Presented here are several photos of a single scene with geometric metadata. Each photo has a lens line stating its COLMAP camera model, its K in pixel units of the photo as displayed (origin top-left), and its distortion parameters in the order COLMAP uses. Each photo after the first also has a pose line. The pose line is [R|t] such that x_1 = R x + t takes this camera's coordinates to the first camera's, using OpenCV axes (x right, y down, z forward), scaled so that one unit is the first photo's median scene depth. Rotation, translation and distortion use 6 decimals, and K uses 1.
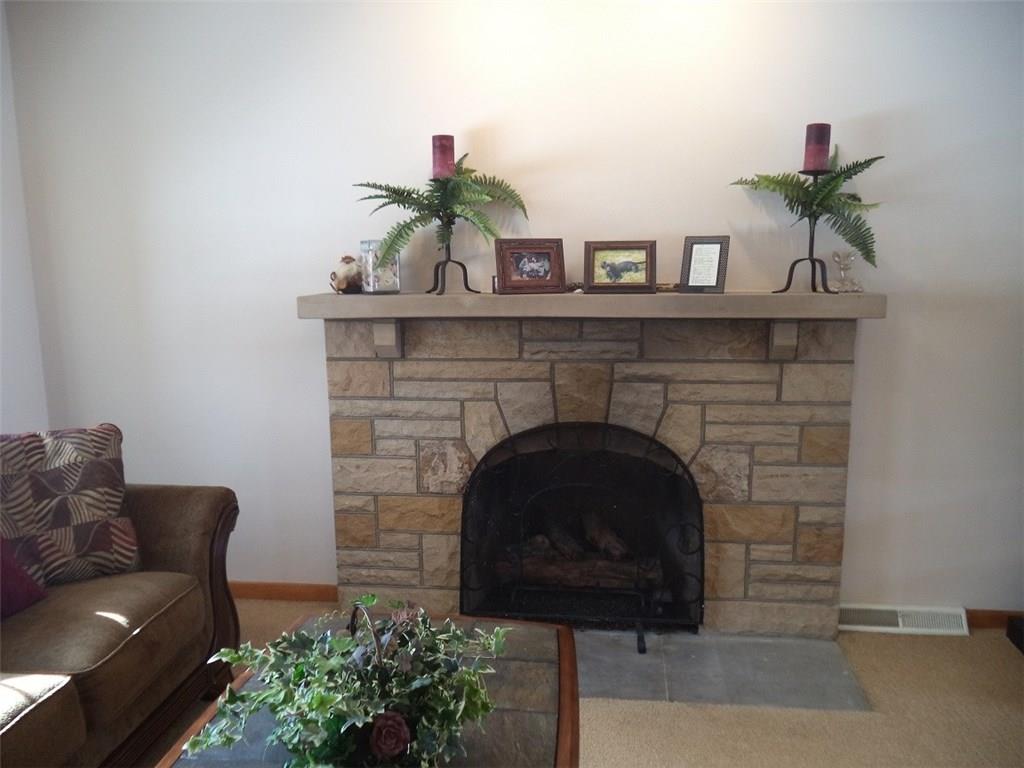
lens RADIAL K [[841.7, 0, 514.1], [0, 841.7, 389.7], [0, 0, 1]] dist [-0.008344, -0.002771]
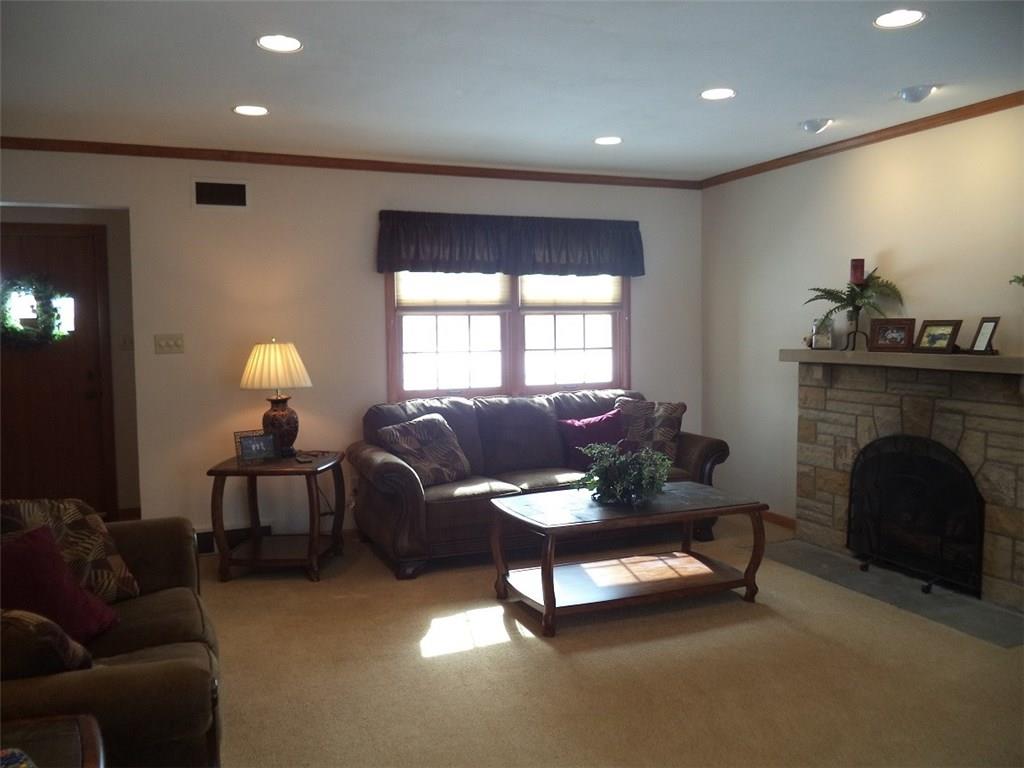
lens RADIAL K [[841.7, 0, 514.1], [0, 841.7, 389.7], [0, 0, 1]] dist [-0.008344, -0.002771]
pose [[0.493117, 0.074293, -0.866785, 1.048982], [-0.147177, 0.989110, 0.001048, 0.061411], [0.857423, 0.127054, 0.498681, -0.411301]]
